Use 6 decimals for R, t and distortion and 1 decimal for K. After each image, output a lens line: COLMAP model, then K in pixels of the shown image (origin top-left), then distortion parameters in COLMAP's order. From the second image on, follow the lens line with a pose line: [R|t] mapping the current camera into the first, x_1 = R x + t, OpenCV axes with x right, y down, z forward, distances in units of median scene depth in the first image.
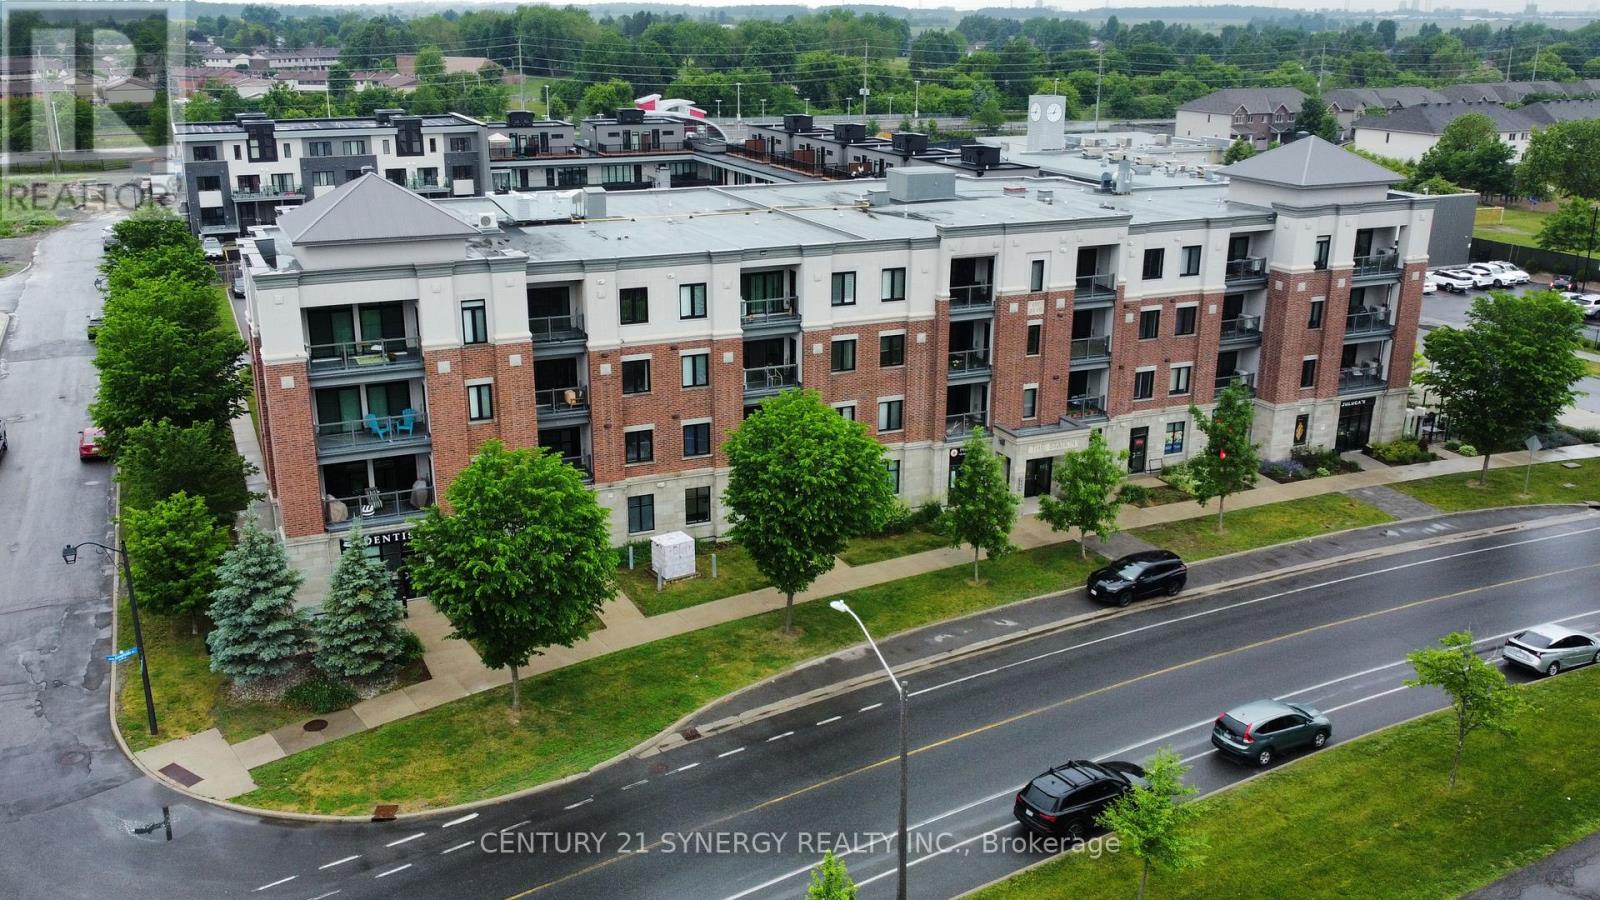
lens RADIAL K [[1361.8, 0, 730.7], [0, 1361.8, 452.4], [0, 0, 1]] dist [-0.010884, 0.008031]
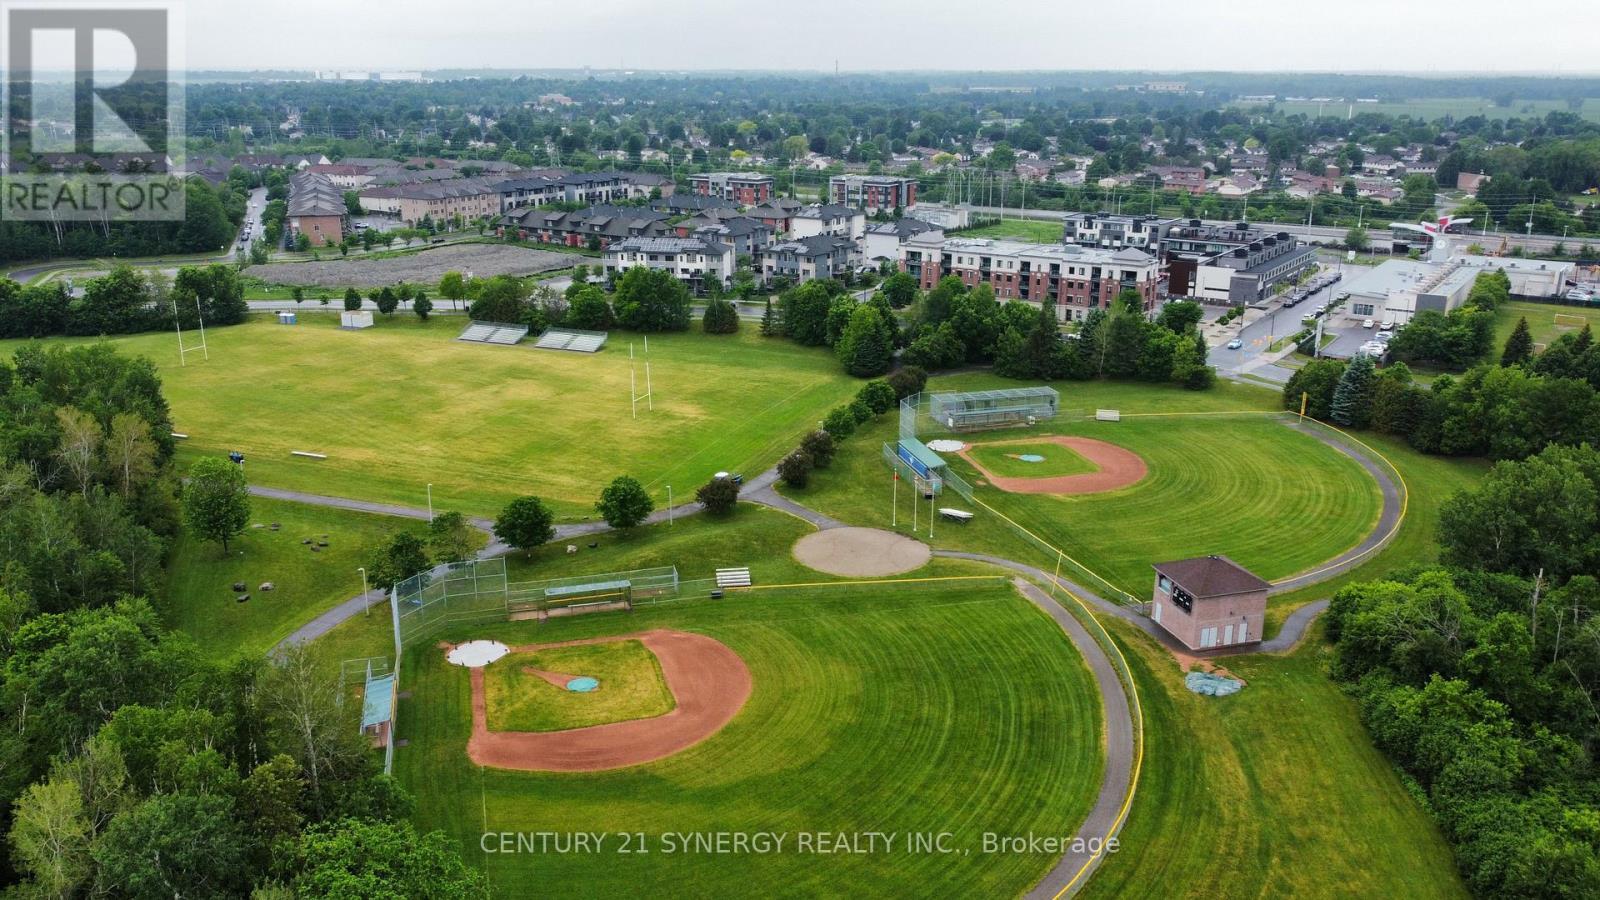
lens RADIAL K [[1262.6, 0, 800.0], [0, 1262.6, 450.0], [0, 0, 1]] dist [0.018862, -0.004179]
pose [[0.527118, 0.242538, -0.814446, 3.275717], [-0.261141, 0.958263, 0.116353, 0.167126], [0.808673, 0.151354, 0.568454, -1.908678]]
